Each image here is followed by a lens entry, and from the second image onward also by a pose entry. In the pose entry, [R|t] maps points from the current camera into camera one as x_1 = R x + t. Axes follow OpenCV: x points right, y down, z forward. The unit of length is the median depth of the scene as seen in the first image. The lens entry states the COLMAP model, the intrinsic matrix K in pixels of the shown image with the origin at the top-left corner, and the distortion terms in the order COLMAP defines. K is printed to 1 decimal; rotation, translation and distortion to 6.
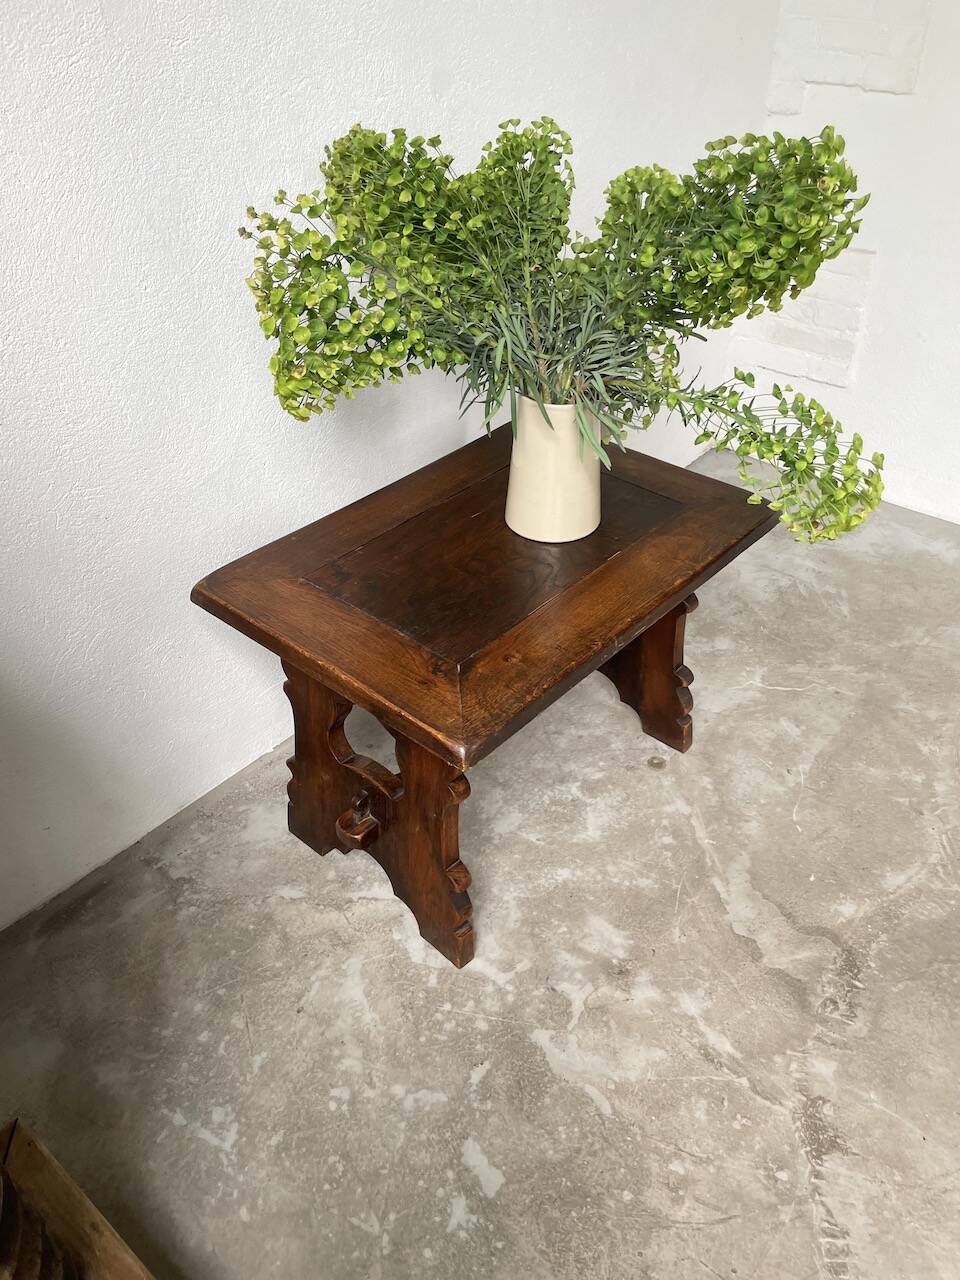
lens RADIAL K [[976.2, 0, 489.2], [0, 976.2, 643.5], [0, 0, 1]] dist [0.079943, -0.115543]
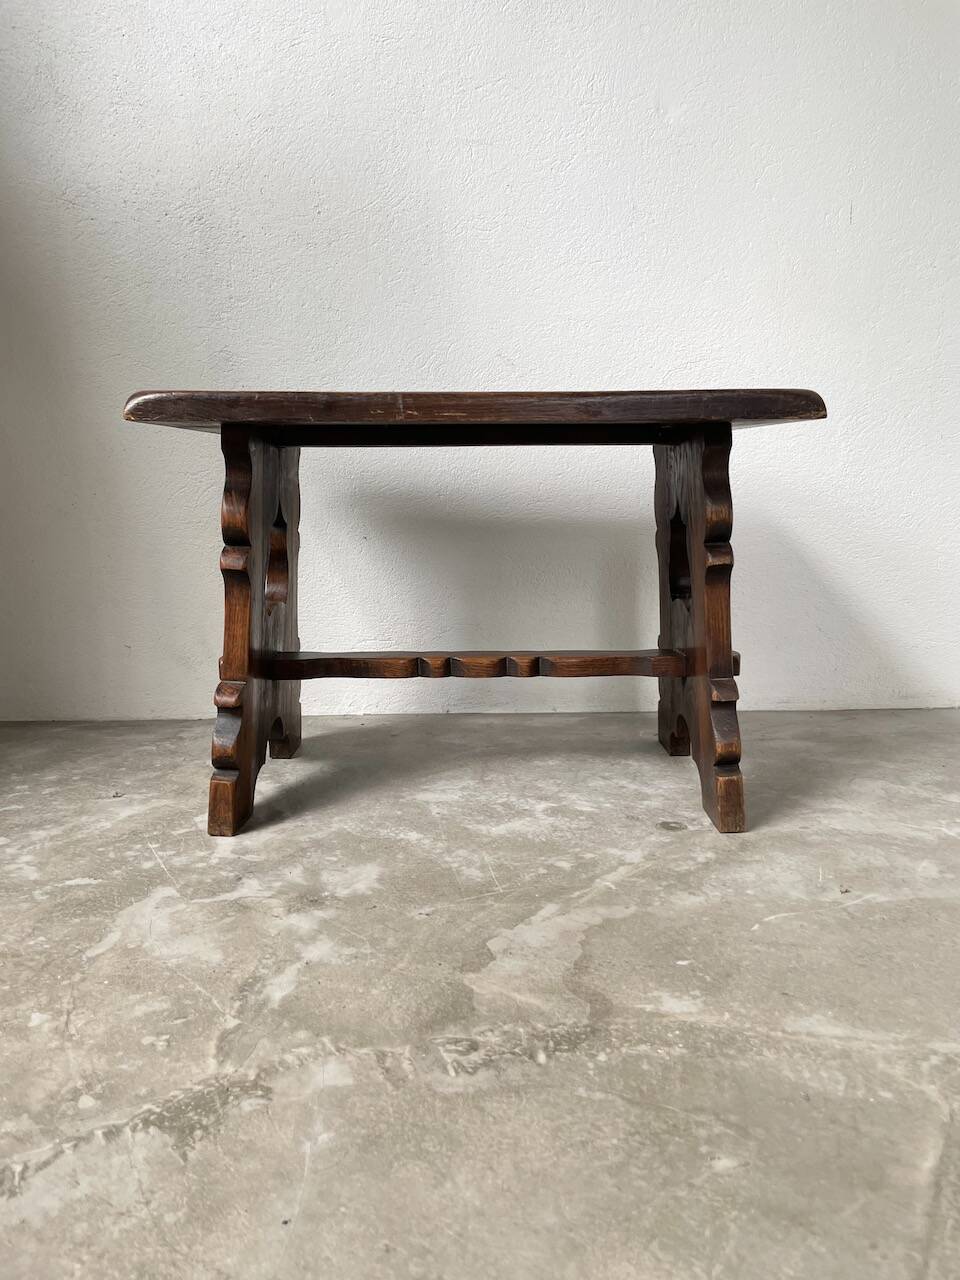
lens RADIAL K [[976.2, 0, 491.7], [0, 976.2, 624.8], [0, 0, 1]] dist [0.079943, -0.115543]
pose [[0.666023, 0.107186, -0.738190, 0.738352], [-0.448524, 0.848282, -0.281504, 0.323685], [0.596020, 0.518584, 0.613051, 0.582109]]
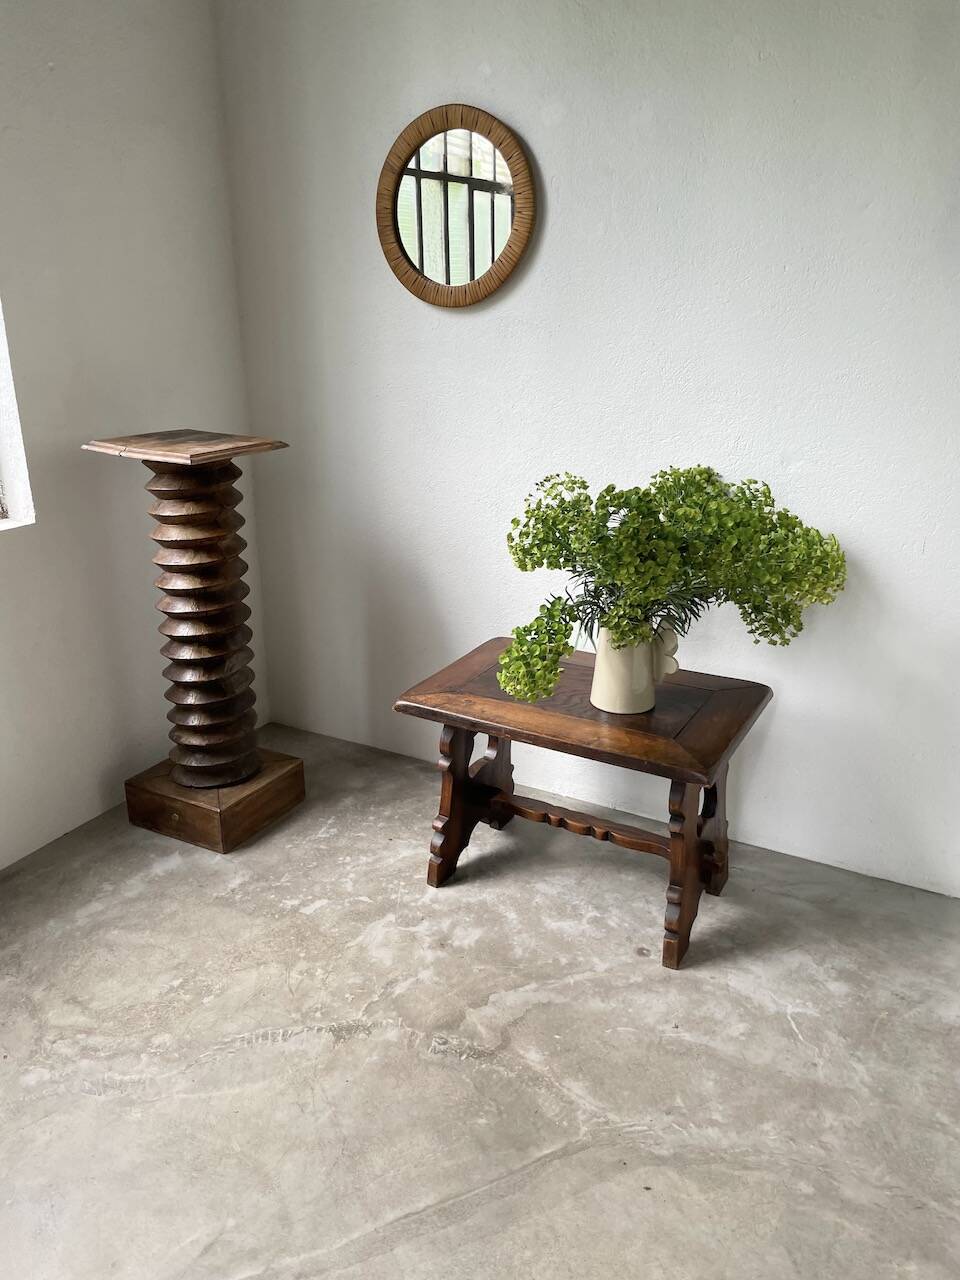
lens RADIAL K [[976.2, 0, 475.1], [0, 976.2, 639.2], [0, 0, 1]] dist [0.079943, -0.115543]
pose [[0.197703, 0.324684, -0.924929, 1.476250], [-0.597306, 0.788058, 0.148964, -0.314260], [0.777264, 0.523015, 0.349737, 0.269899]]
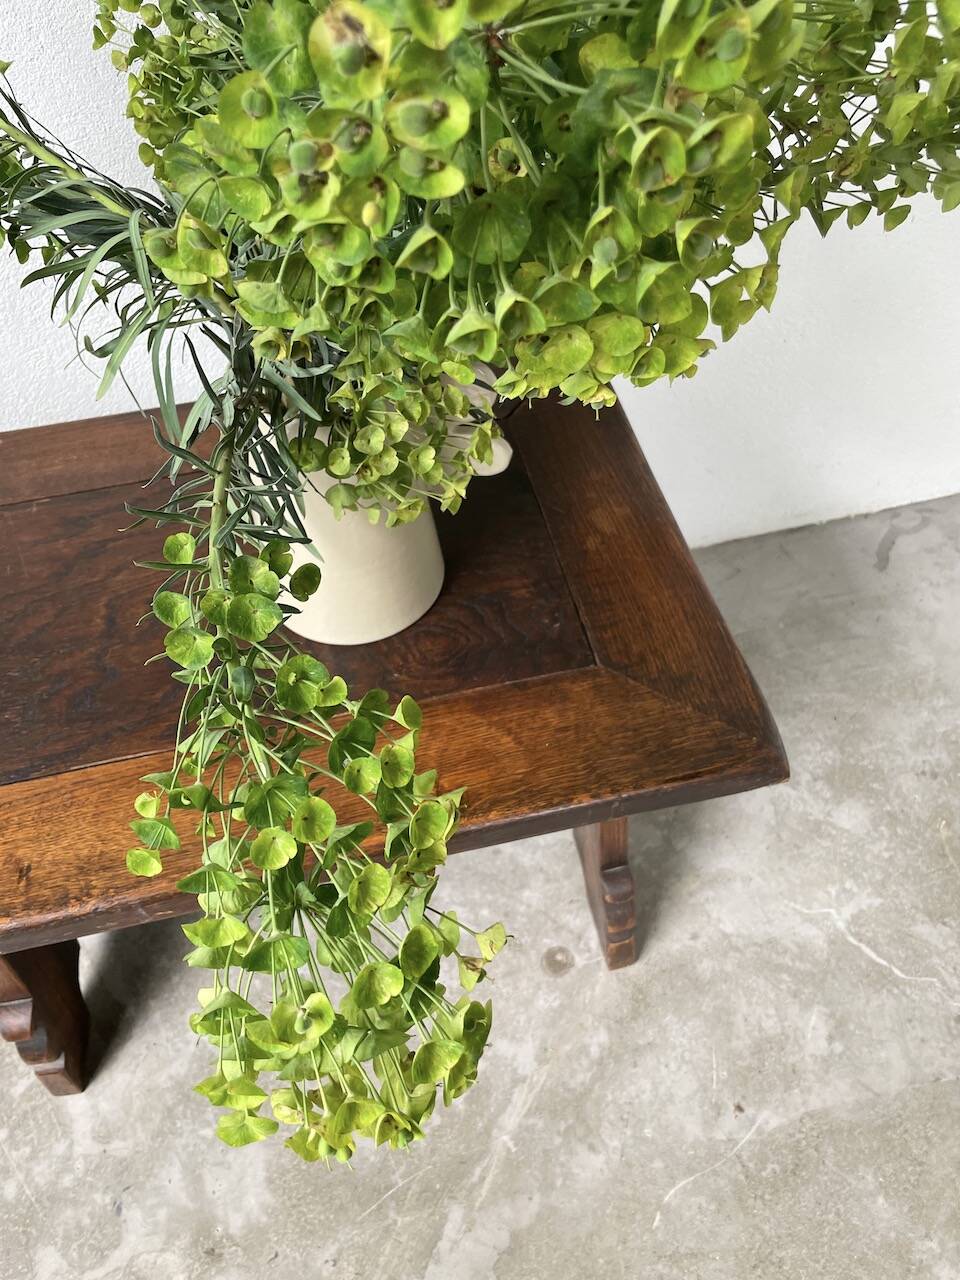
lens RADIAL K [[976.2, 0, 477.2], [0, 976.2, 654.6], [0, 0, 1]] dist [0.079943, -0.115543]
pose [[0.799644, 0.452416, -0.394828, 0.375044], [-0.328251, 0.879932, 0.343469, -0.319242], [0.502813, -0.145050, 0.852138, 0.614328]]
